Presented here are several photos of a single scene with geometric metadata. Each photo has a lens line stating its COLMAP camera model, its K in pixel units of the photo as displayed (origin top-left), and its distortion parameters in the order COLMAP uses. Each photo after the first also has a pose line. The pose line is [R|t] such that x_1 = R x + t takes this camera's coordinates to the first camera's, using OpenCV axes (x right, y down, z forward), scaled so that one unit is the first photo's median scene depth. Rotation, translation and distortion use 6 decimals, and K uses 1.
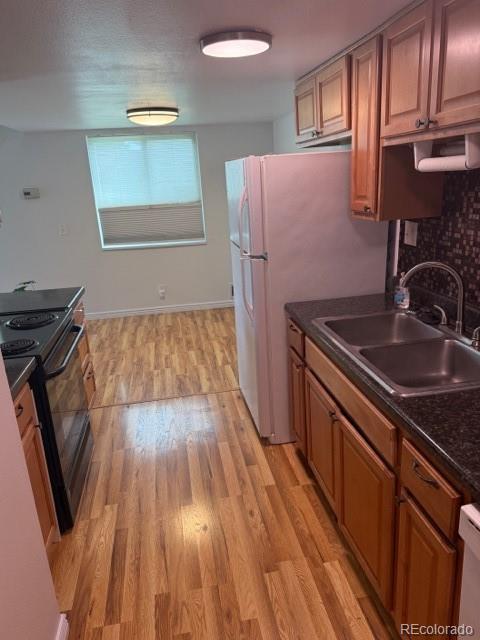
lens RADIAL K [[446.9, 0, 240.3], [0, 446.9, 324.7], [0, 0, 1]] dist [0.055008, -0.071612]
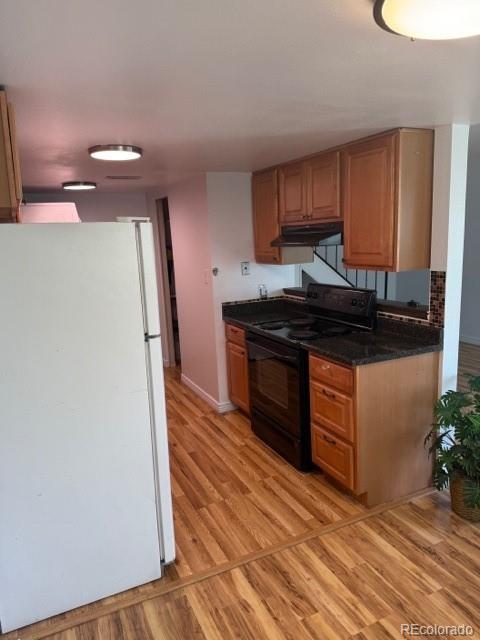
lens RADIAL K [[446.9, 0, 240.3], [0, 446.9, 324.7], [0, 0, 1]] dist [0.055008, -0.071612]
pose [[-0.959018, 0.137491, -0.247752, 0.034204], [-0.001753, 0.871485, 0.490419, -0.653714], [0.283341, 0.470755, -0.835528, 1.965404]]
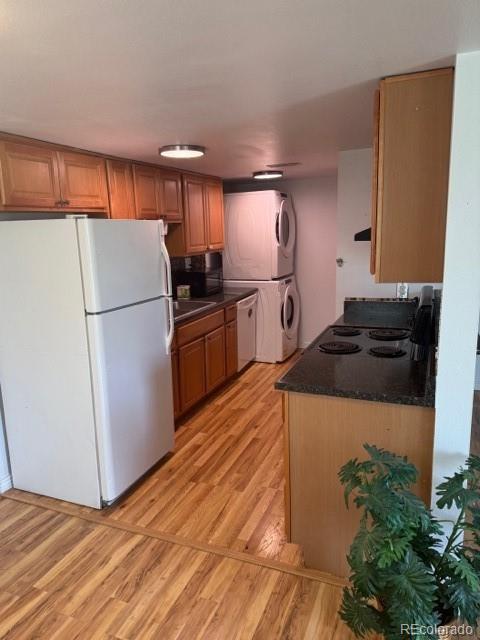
lens RADIAL K [[449.9, 0, 243.4], [0, 449.9, 326.5], [0, 0, 1]] dist [0.047237, -0.067398]
pose [[-0.848339, -0.040218, 0.527923, -0.815429], [0.232623, 0.867400, 0.439890, -0.569968], [-0.475612, 0.495983, -0.726494, 1.827087]]
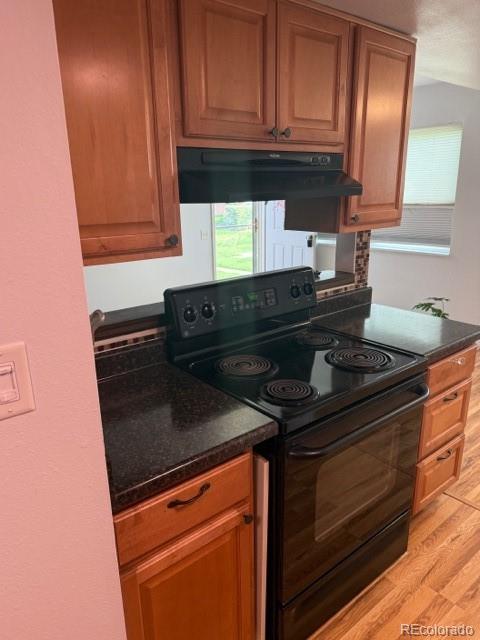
lens RADIAL K [[446.9, 0, 240.3], [0, 446.9, 324.7], [0, 0, 1]] dist [0.055008, -0.071612]
pose [[0.484684, 0.295957, -0.823098, 0.019506], [-0.278365, 0.944284, 0.175615, -0.130620], [0.829213, 0.144004, 0.540064, 0.430451]]
